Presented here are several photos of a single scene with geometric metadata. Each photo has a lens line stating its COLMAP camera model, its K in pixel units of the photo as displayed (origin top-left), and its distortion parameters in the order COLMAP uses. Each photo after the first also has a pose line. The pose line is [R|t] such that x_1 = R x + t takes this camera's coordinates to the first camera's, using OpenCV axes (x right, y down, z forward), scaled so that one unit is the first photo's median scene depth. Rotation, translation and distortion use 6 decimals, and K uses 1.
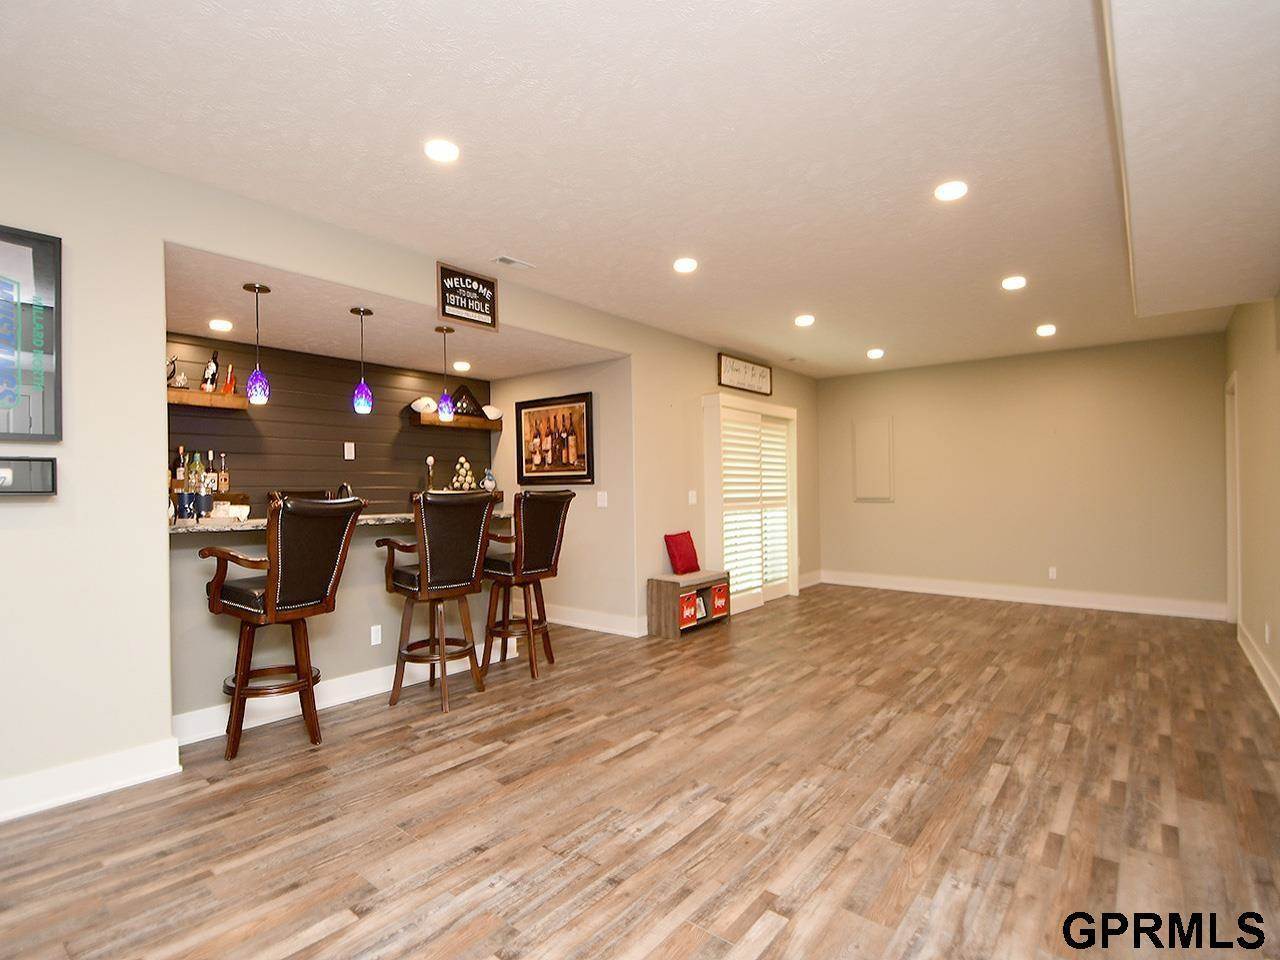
lens RADIAL K [[648.0, 0, 616.1], [0, 648.0, 483.0], [0, 0, 1]] dist [0.028962, -0.025043]
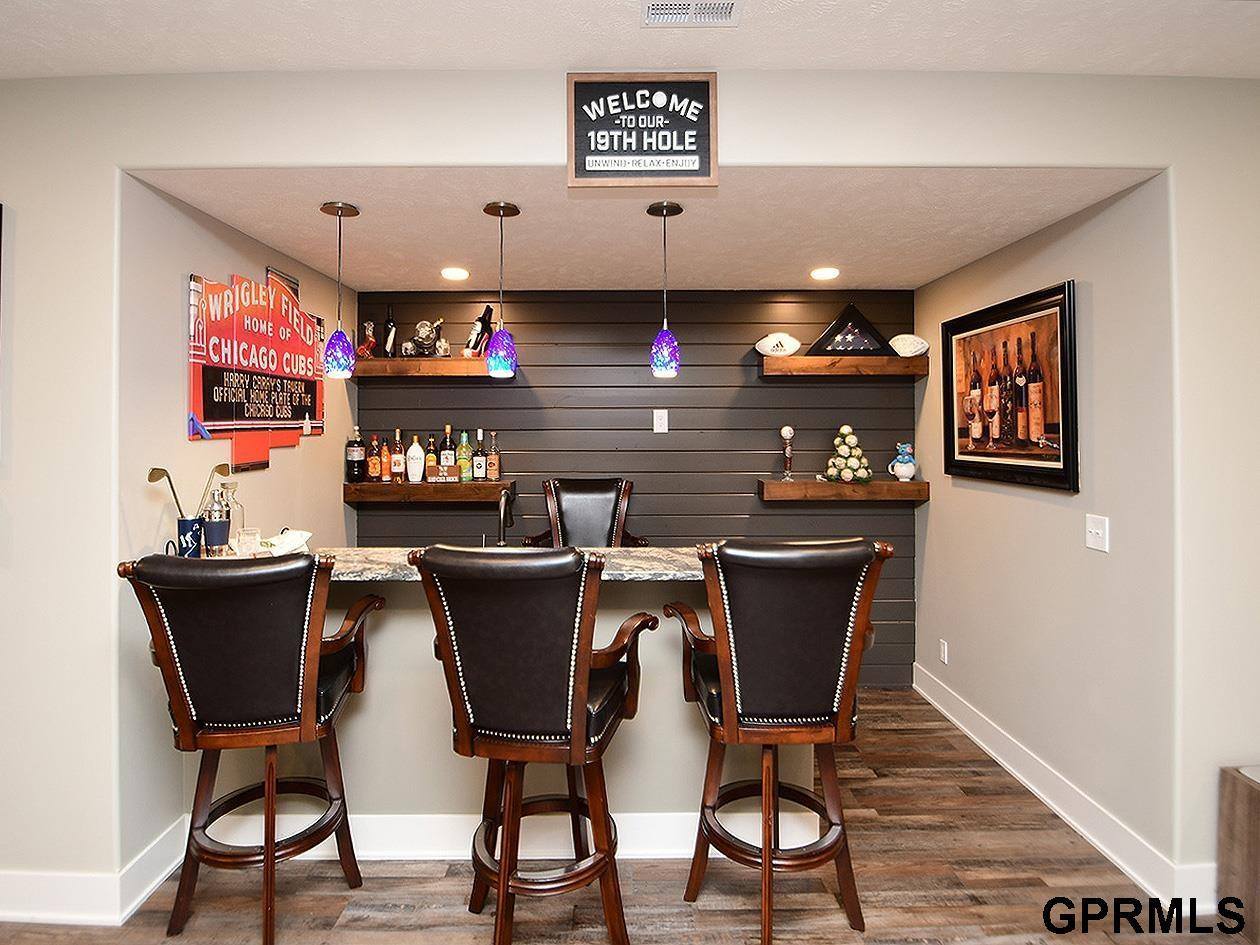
lens RADIAL K [[665.3, 0, 630.3], [0, 665.3, 428.9], [0, 0, 1]] dist [-0.004098, -0.000653]
pose [[0.646419, 0.006027, -0.762958, 0.108442], [0.001853, 0.999953, 0.009469, -0.045008], [0.762980, -0.007534, 0.646378, 0.477440]]
